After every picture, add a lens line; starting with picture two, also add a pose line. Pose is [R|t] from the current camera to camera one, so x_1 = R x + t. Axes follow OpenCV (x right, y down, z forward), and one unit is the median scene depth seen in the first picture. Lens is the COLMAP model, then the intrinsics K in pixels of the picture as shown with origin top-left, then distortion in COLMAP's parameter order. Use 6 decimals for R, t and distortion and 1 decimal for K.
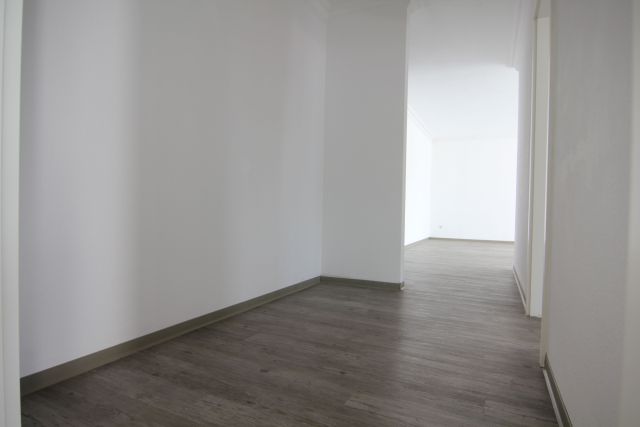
lens RADIAL K [[360.4, 0, 322.7], [0, 360.4, 215.8], [0, 0, 1]] dist [-0.001876, -0.016220]
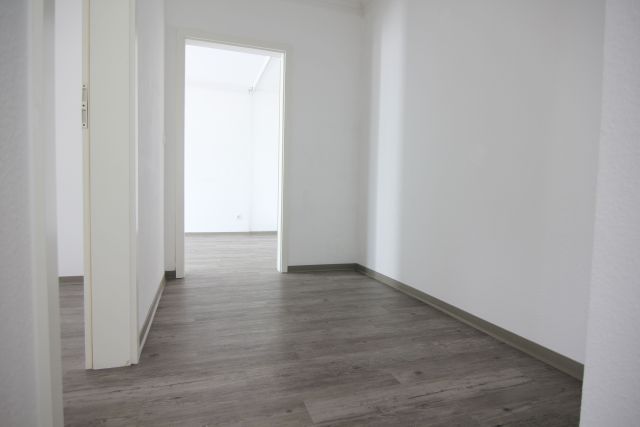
lens RADIAL K [[360.4, 0, 322.7], [0, 360.4, 215.8], [0, 0, 1]] dist [-0.001876, -0.016220]
pose [[-0.710434, 0.001713, -0.703762, 0.794800], [-0.052161, 0.997118, 0.055083, -0.029070], [0.701828, 0.075842, -0.708297, 1.691817]]
